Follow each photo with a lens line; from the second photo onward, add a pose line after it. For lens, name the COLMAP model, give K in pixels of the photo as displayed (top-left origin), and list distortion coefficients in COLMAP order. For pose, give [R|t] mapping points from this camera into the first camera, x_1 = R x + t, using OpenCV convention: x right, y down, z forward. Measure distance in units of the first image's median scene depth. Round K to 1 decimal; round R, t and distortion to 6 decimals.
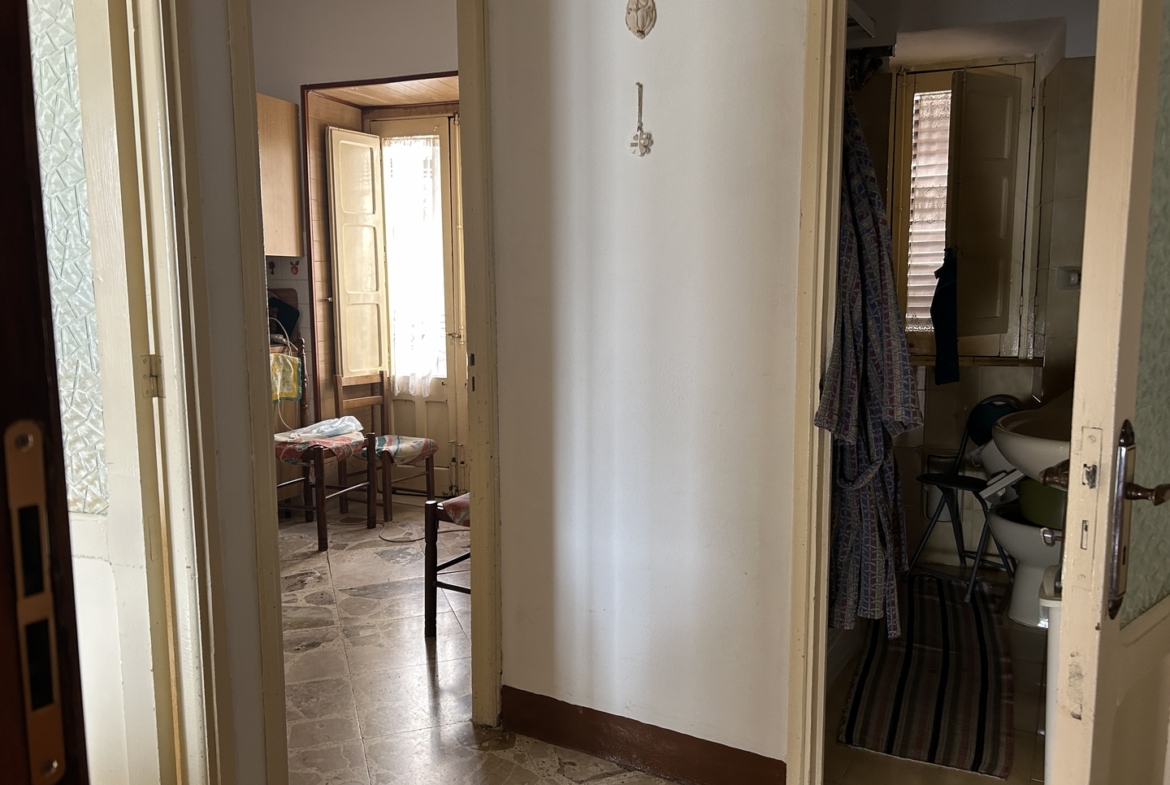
lens RADIAL K [[873.3, 0, 582.6], [0, 873.3, 390.9], [0, 0, 1]] dist [0.007607, -0.002726]
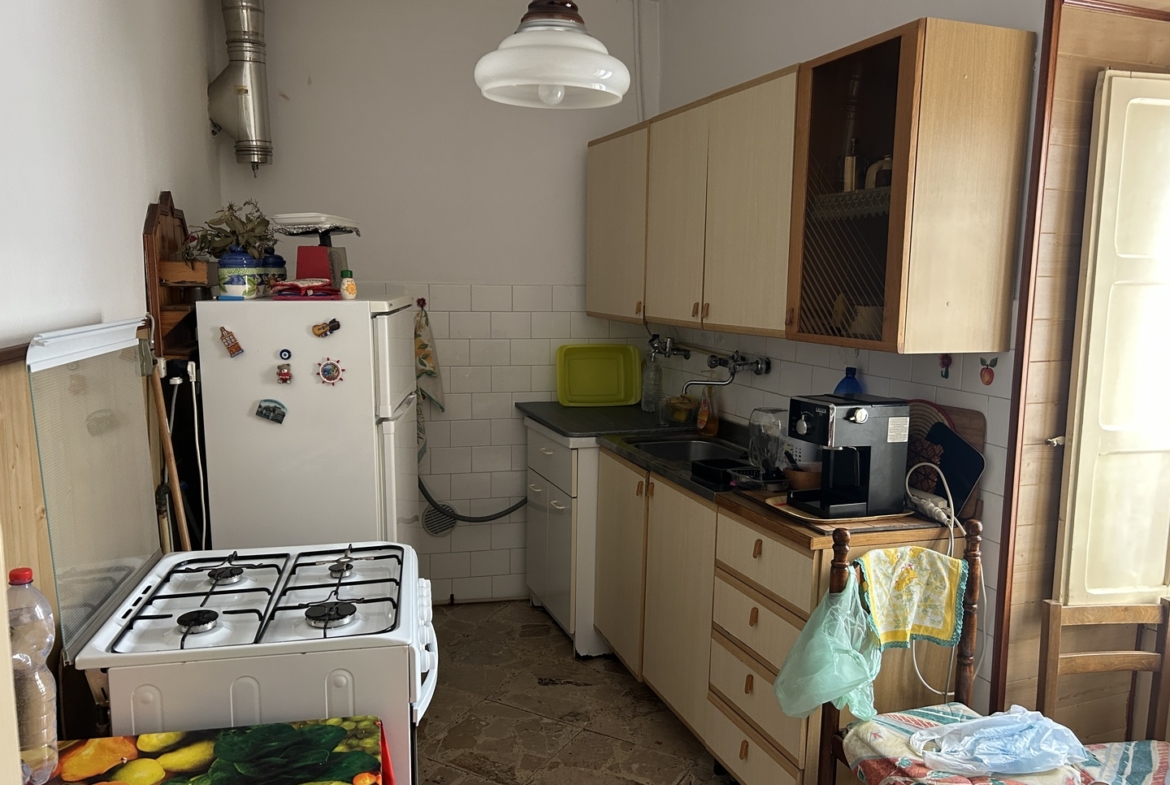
lens RADIAL K [[873.3, 0, 580.8], [0, 873.3, 393.8], [0, 0, 1]] dist [0.007607, -0.002726]
pose [[0.655410, 0.111675, -0.746971, -0.109277], [-0.108600, 0.992665, 0.053119, -0.129596], [0.747425, 0.046307, 0.662731, 0.501372]]
